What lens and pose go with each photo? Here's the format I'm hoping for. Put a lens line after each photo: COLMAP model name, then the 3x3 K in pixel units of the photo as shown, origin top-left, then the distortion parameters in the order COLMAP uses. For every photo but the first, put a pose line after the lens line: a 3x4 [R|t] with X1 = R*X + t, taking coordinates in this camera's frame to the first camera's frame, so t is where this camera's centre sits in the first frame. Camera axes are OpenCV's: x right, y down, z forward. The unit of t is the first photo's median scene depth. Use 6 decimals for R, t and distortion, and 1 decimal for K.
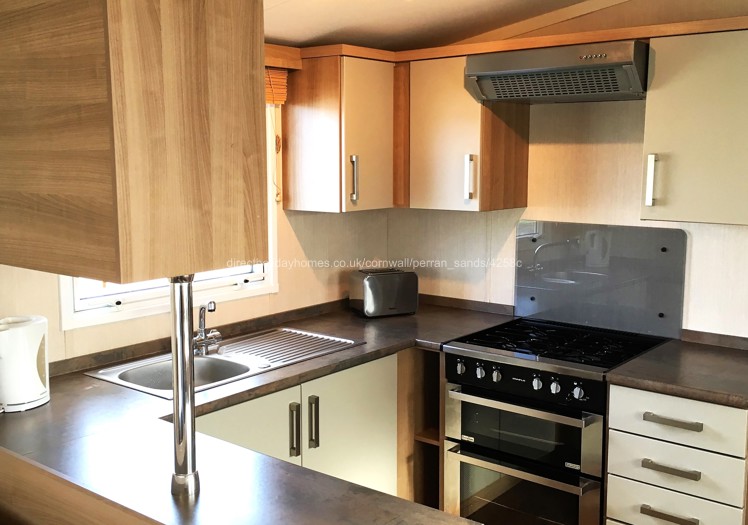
lens RADIAL K [[790.1, 0, 374.0], [0, 790.1, 262.5], [0, 0, 1]] dist [0.006779, 0.008503]
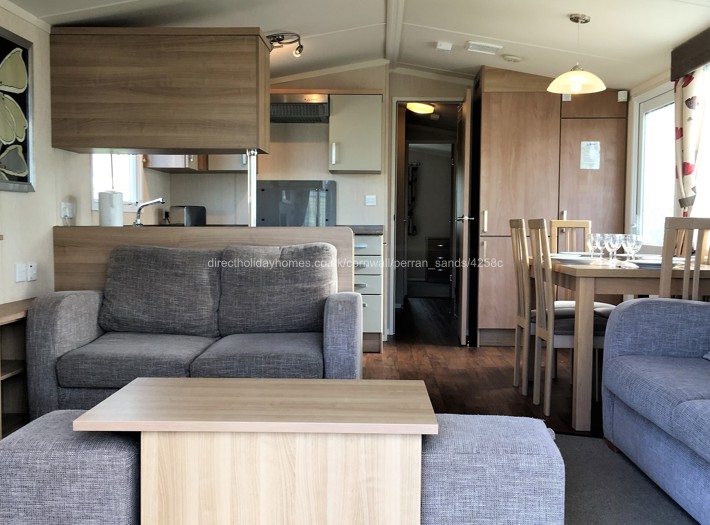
lens RADIAL K [[696.9, 0, 355.0], [0, 696.9, 262.5], [0, 0, 1]] dist [0.004846, -0.004160]
pose [[0.799272, -0.034308, 0.599990, -1.447158], [0.075322, 0.996215, -0.043375, 0.531912], [-0.596231, 0.079861, 0.798831, -1.140789]]
